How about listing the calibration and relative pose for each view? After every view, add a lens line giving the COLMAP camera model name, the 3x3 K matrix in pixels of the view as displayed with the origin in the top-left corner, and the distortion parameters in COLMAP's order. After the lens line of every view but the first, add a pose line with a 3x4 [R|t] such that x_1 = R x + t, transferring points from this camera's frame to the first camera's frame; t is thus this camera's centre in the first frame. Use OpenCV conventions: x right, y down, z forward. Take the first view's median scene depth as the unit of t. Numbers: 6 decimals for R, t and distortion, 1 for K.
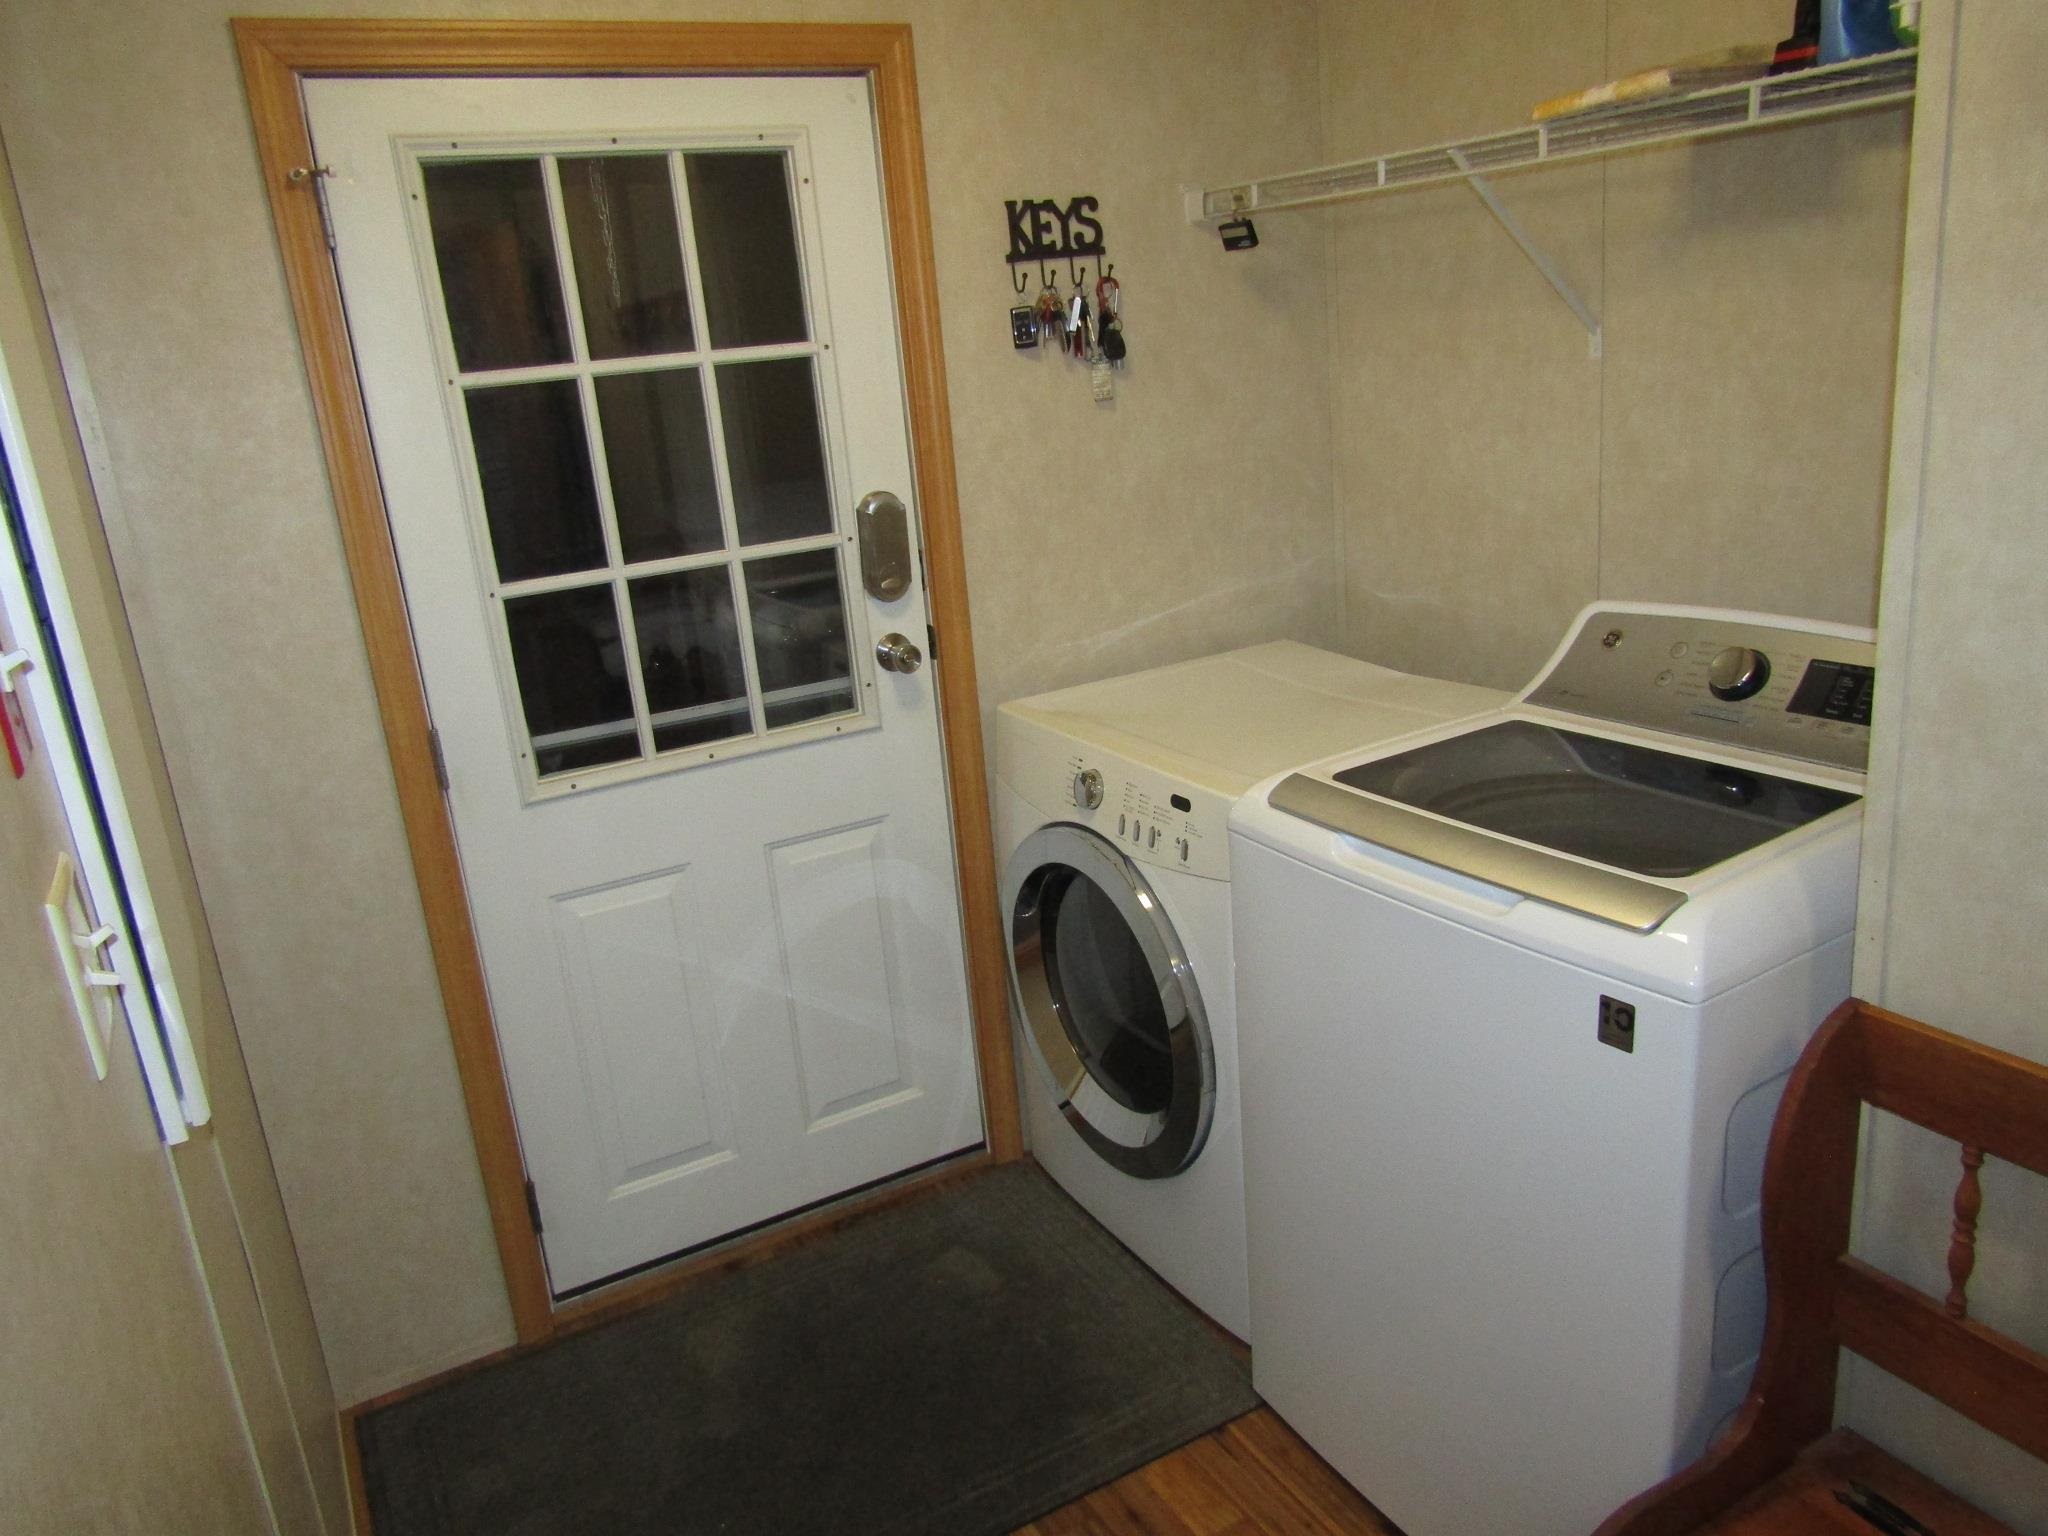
lens RADIAL K [[1457.6, 0, 1024.6], [0, 1457.6, 775.4], [0, 0, 1]] dist [-0.006059, -0.003236]
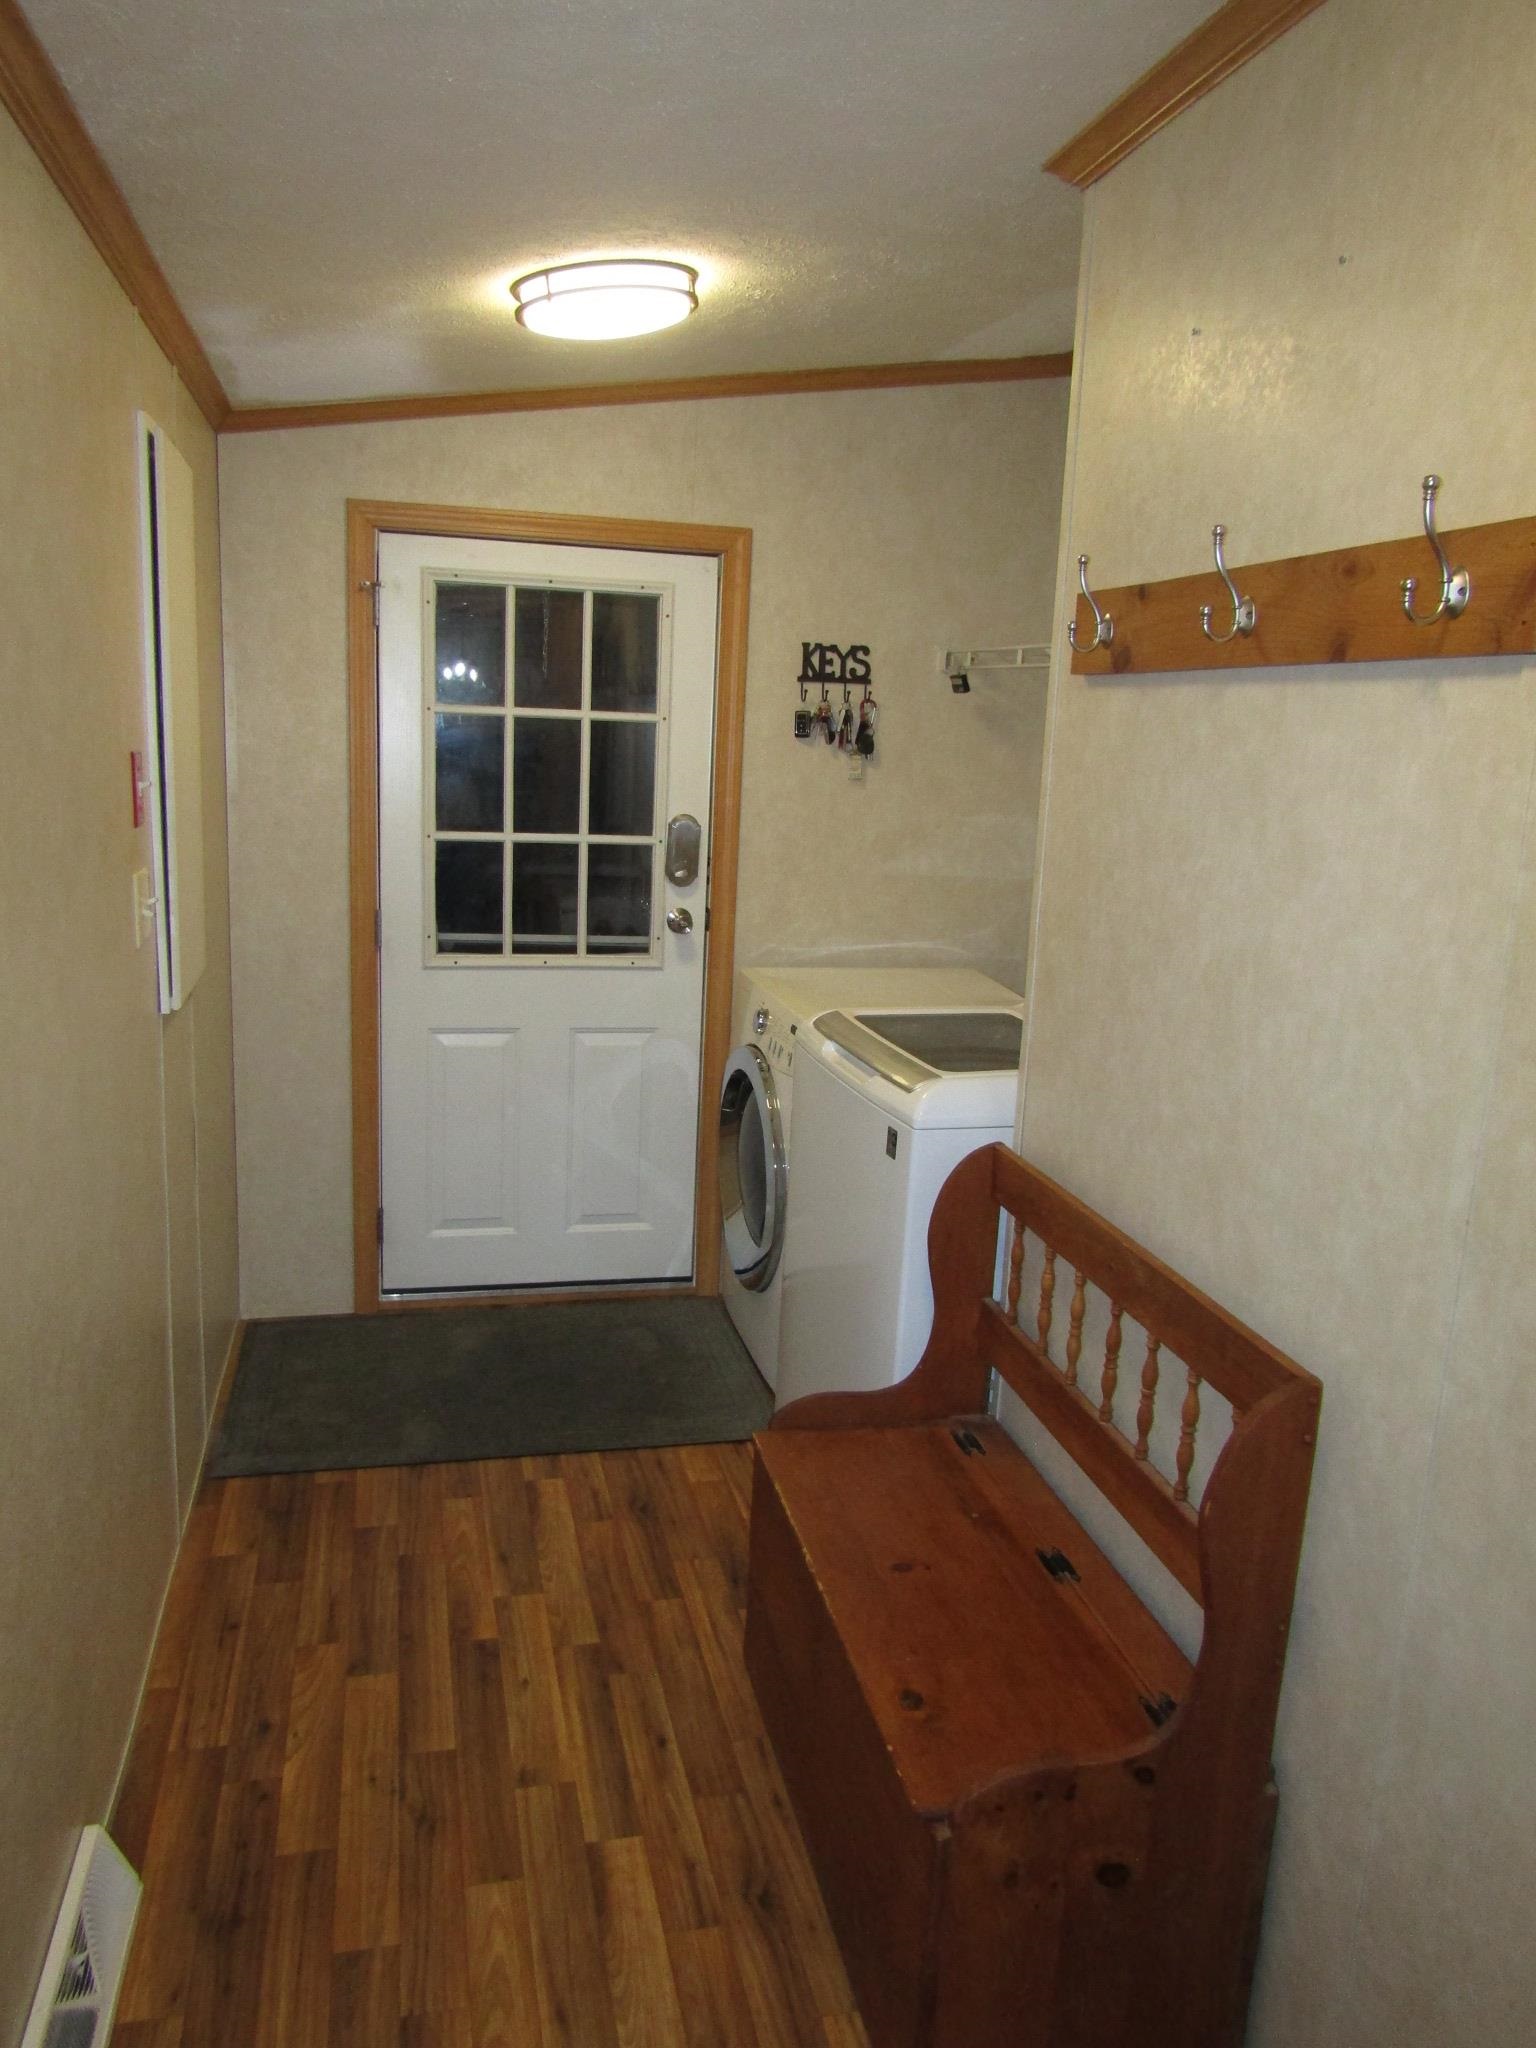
lens RADIAL K [[1457.6, 0, 766.4], [0, 1457.6, 1019.4], [0, 0, 1]] dist [-0.006059, -0.003236]
pose [[0.956637, 0.180925, -0.228281, 0.372774], [-0.200342, 0.977583, -0.064768, 0.098278], [0.211446, 0.107694, 0.971438, -0.449833]]
